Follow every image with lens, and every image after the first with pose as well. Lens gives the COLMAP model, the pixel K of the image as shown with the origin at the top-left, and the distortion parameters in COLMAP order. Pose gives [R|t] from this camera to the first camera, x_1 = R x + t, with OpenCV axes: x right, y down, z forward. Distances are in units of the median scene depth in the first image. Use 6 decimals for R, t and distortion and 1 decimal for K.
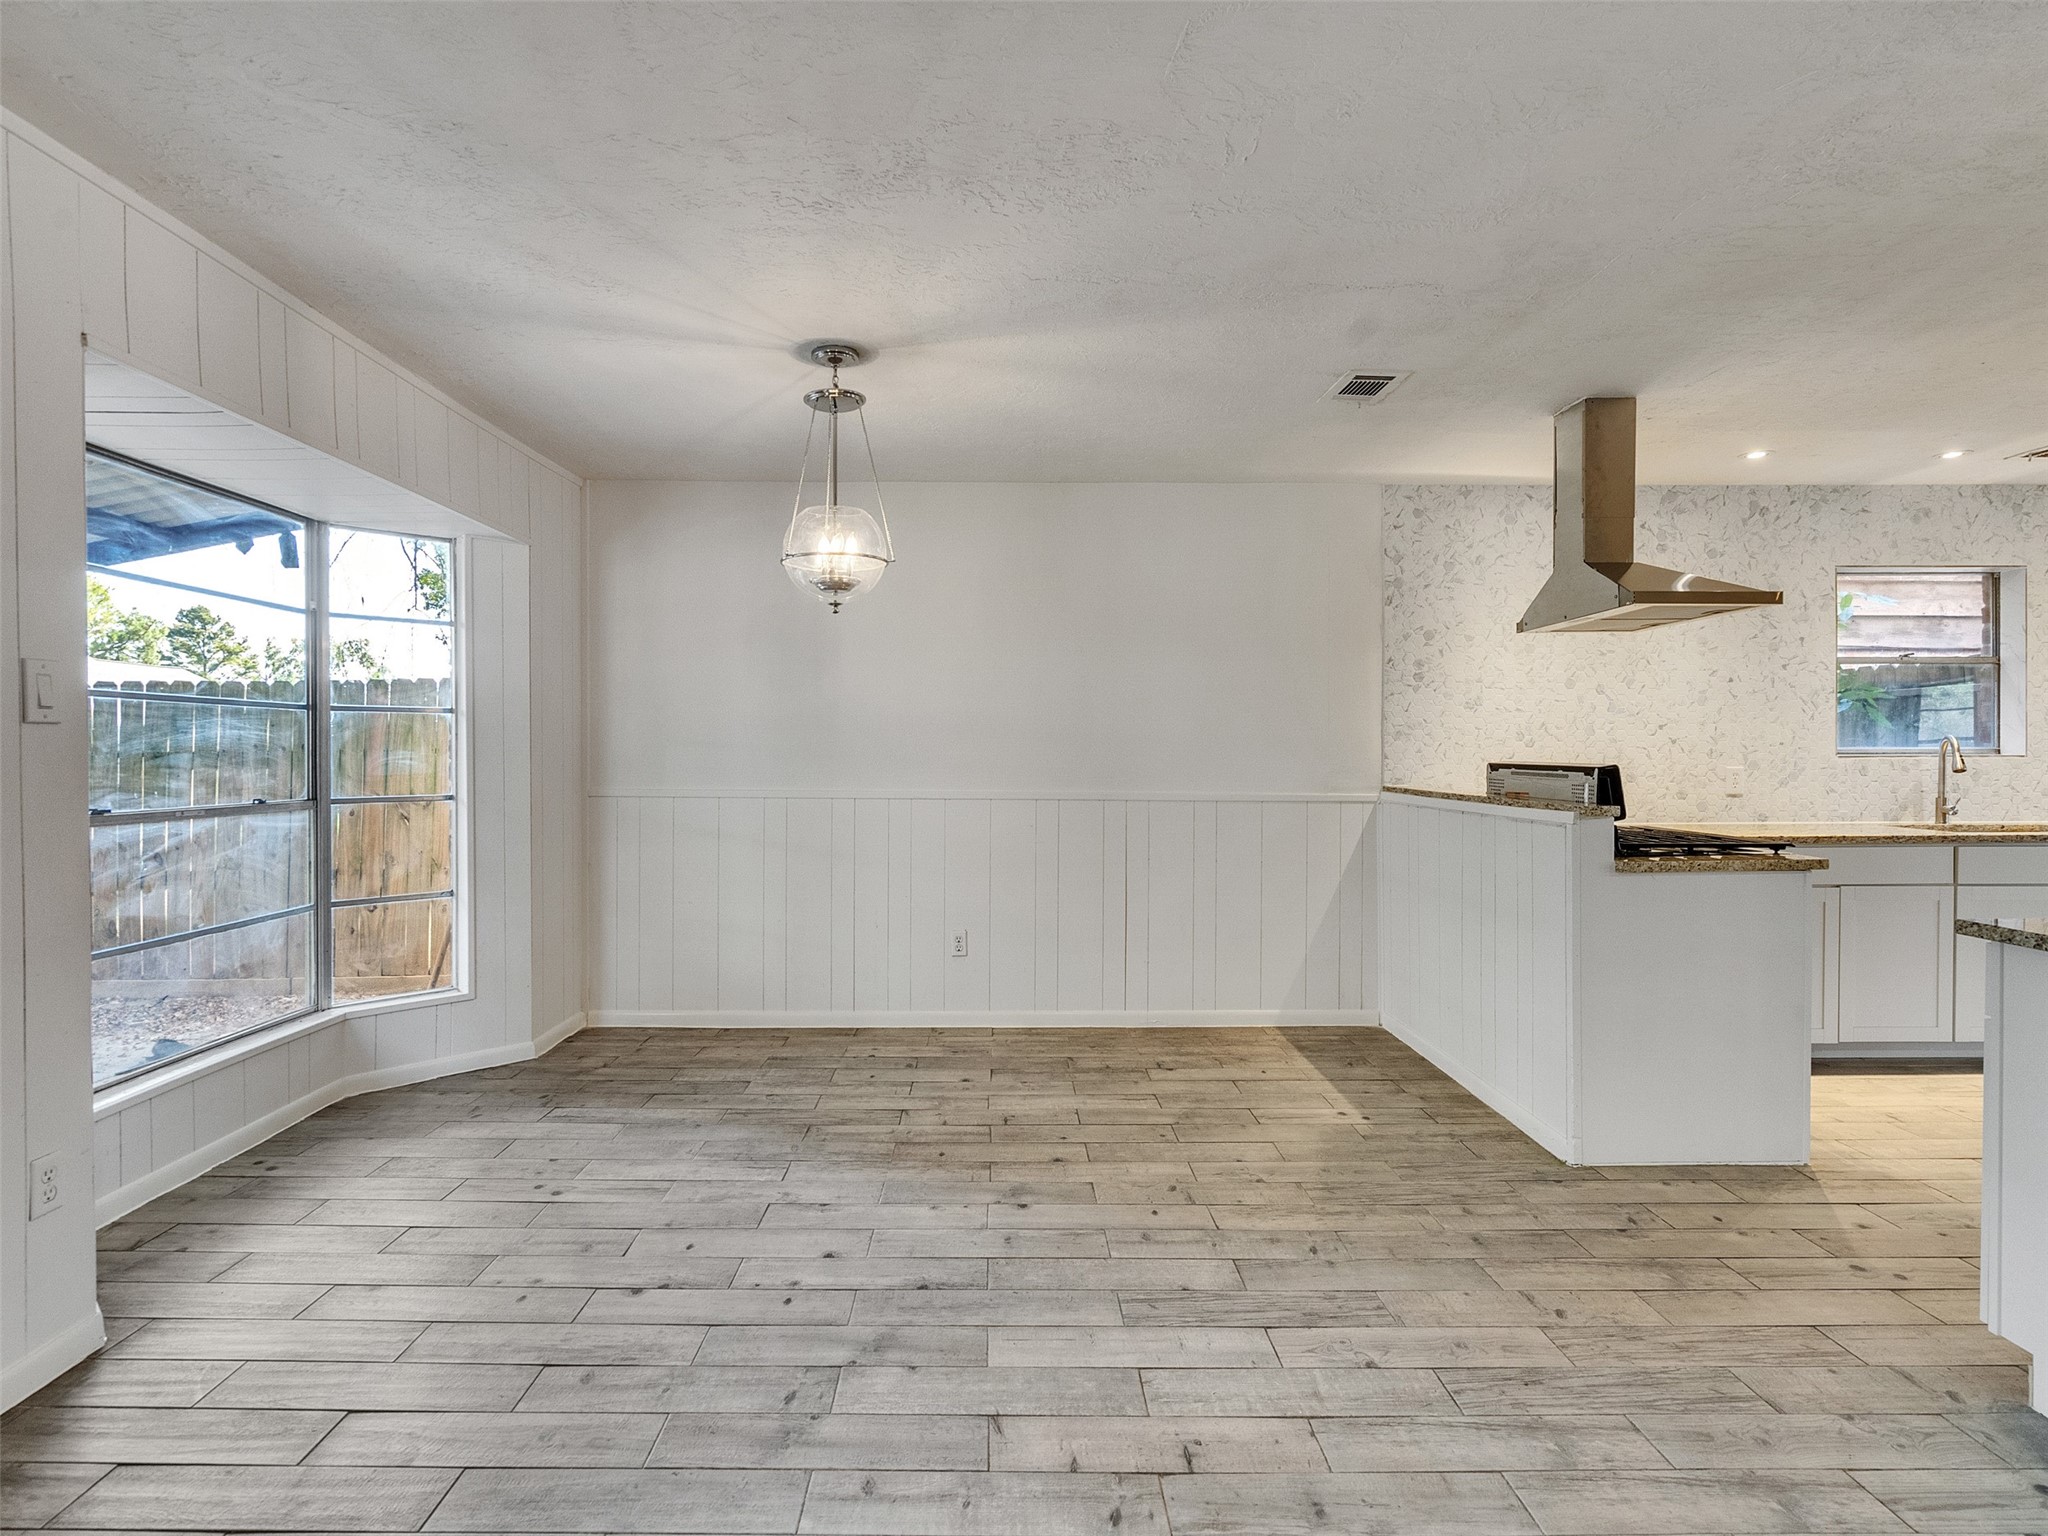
lens RADIAL K [[1042.9, 0, 1007.1], [0, 1042.9, 762.9], [0, 0, 1]] dist [0.000525, 0.001275]
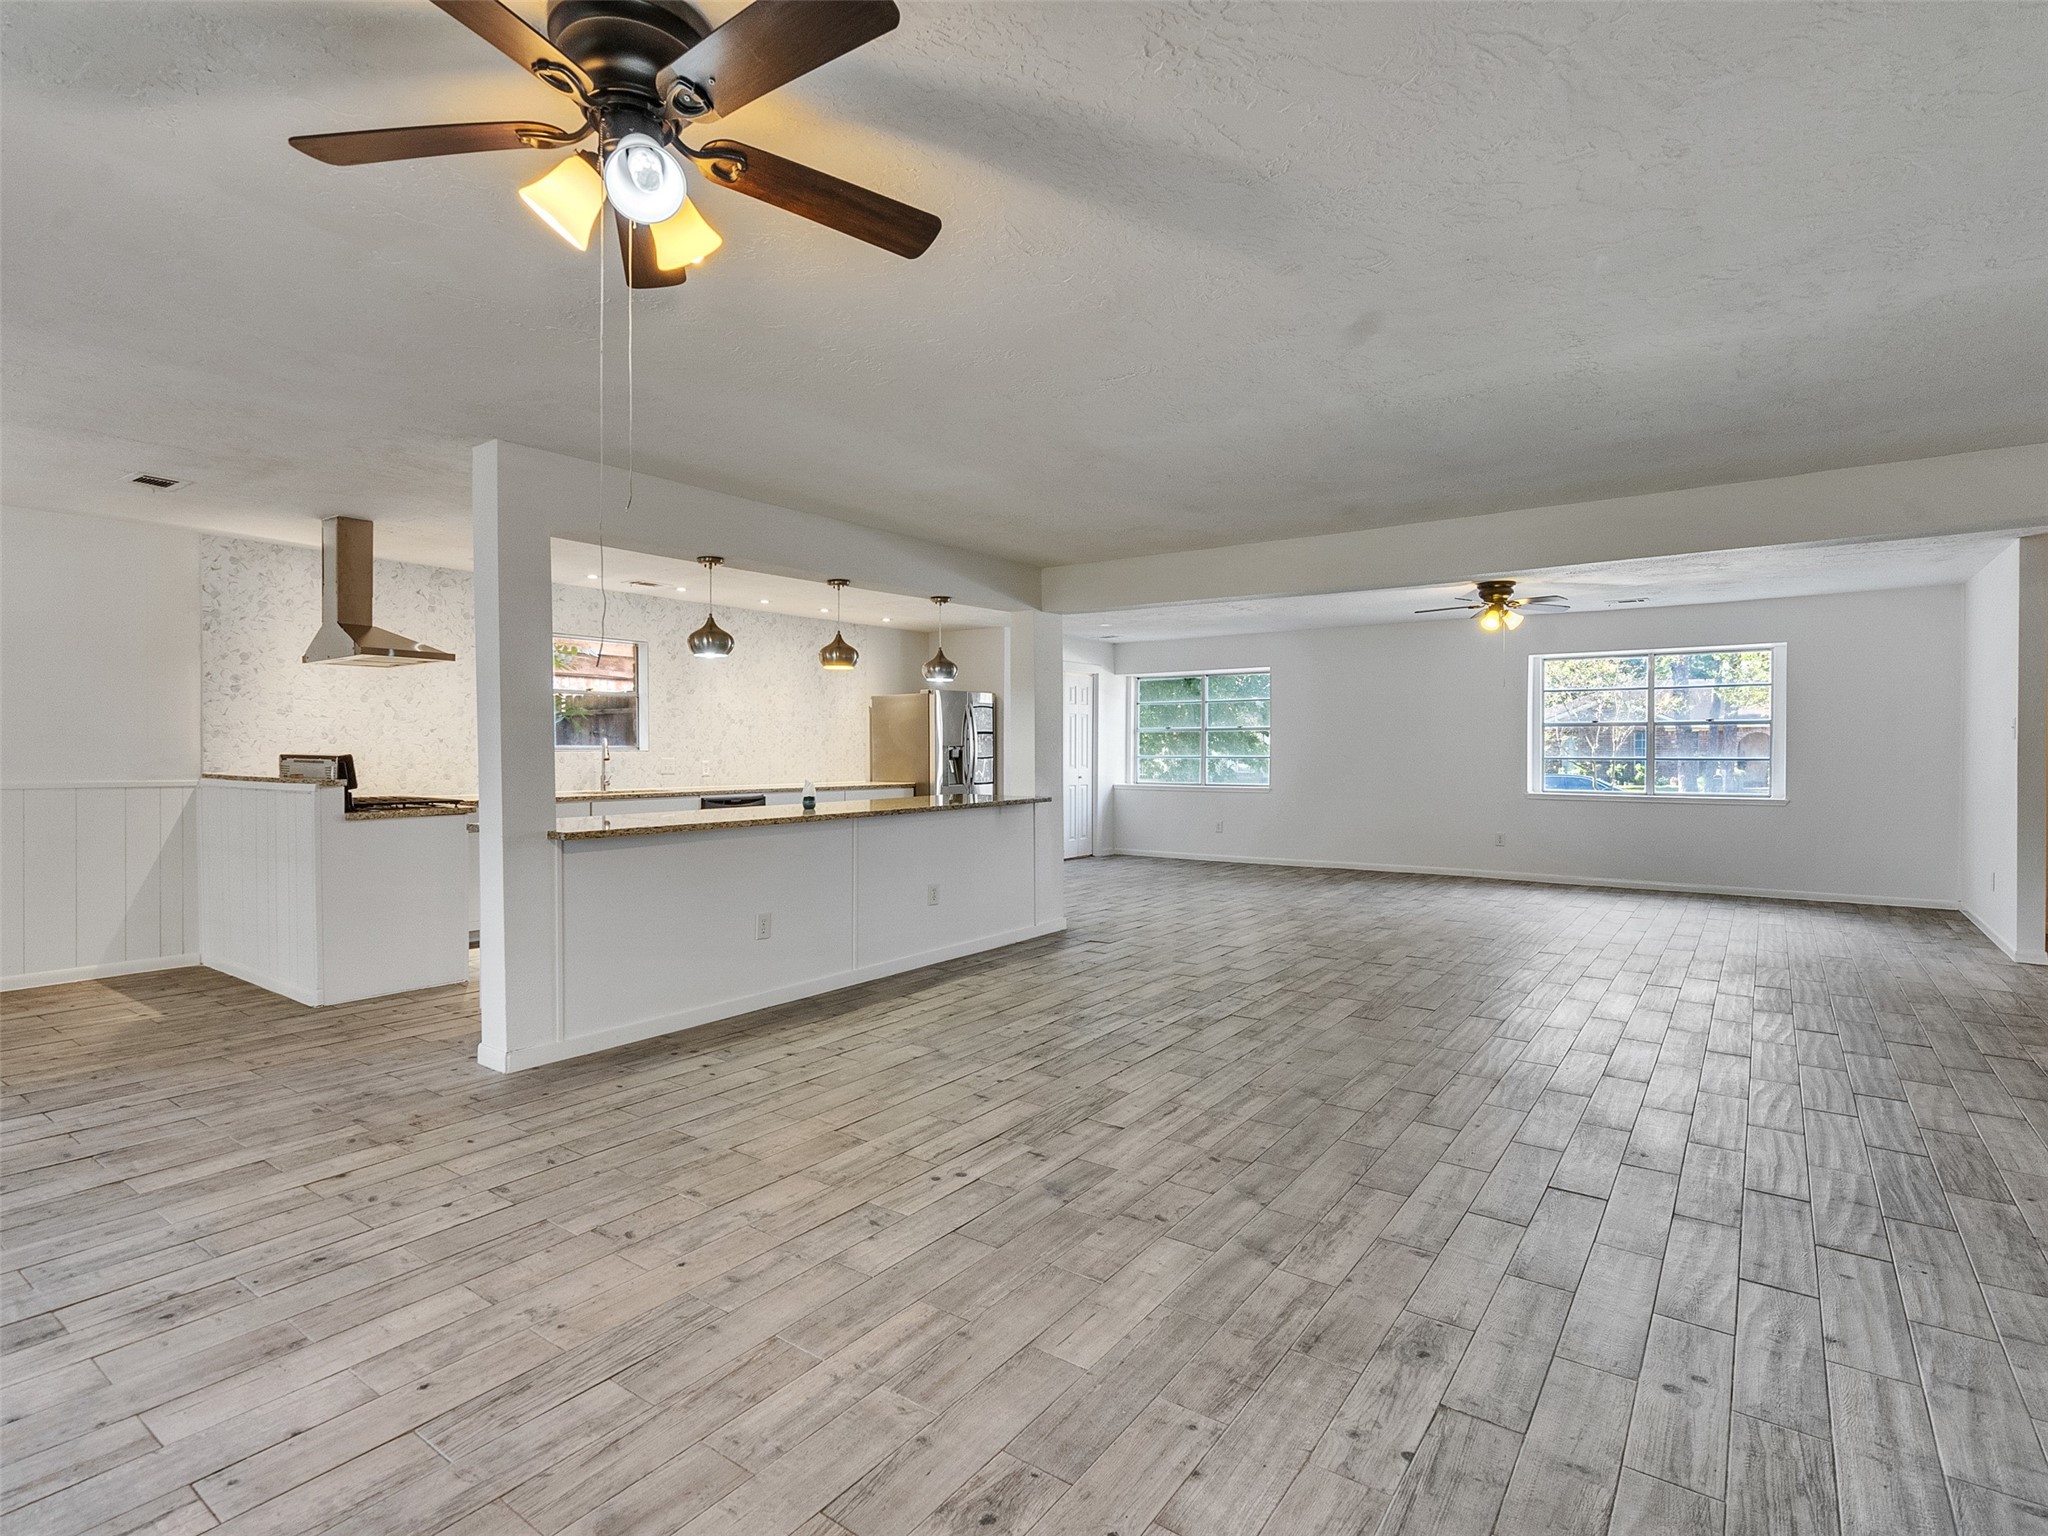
lens RADIAL K [[1042.9, 0, 1007.1], [0, 1042.9, 762.9], [0, 0, 1]] dist [0.000525, 0.001275]
pose [[0.599298, -0.007362, 0.800492, -0.066481], [0.006095, 0.999971, 0.004633, 0.009438], [-0.800503, 0.002103, 0.599325, -0.538607]]
